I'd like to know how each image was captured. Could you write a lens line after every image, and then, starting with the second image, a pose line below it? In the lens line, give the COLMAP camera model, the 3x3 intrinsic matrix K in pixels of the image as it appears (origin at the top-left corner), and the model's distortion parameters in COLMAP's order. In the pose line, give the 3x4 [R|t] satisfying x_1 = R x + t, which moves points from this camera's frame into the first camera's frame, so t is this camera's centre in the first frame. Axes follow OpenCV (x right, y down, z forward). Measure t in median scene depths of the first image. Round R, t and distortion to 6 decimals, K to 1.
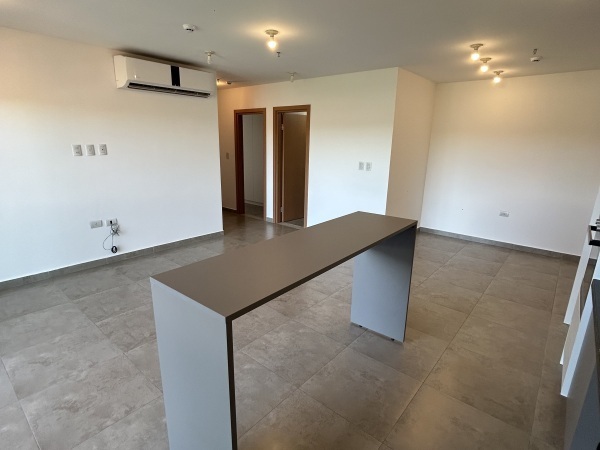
lens RADIAL K [[325.3, 0, 298.3], [0, 325.3, 225.9], [0, 0, 1]] dist [0.001026, 0.002356]
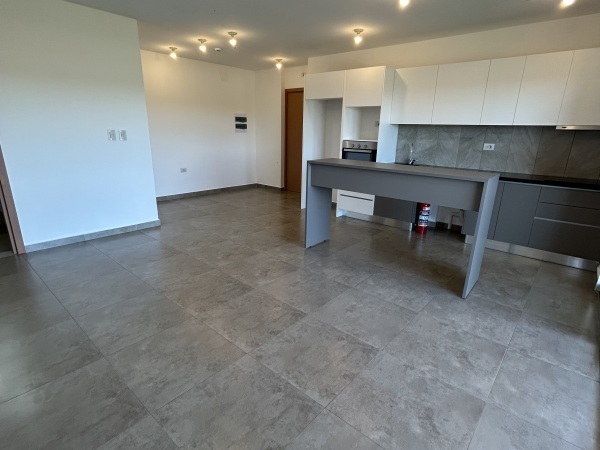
lens RADIAL K [[325.3, 0, 298.3], [0, 325.3, 225.9], [0, 0, 1]] dist [0.001026, 0.002356]
pose [[0.007601, -0.307322, 0.951575, -1.485888], [0.225674, 0.927580, 0.297769, -0.264259], [-0.974173, 0.212482, 0.076405, 1.271883]]
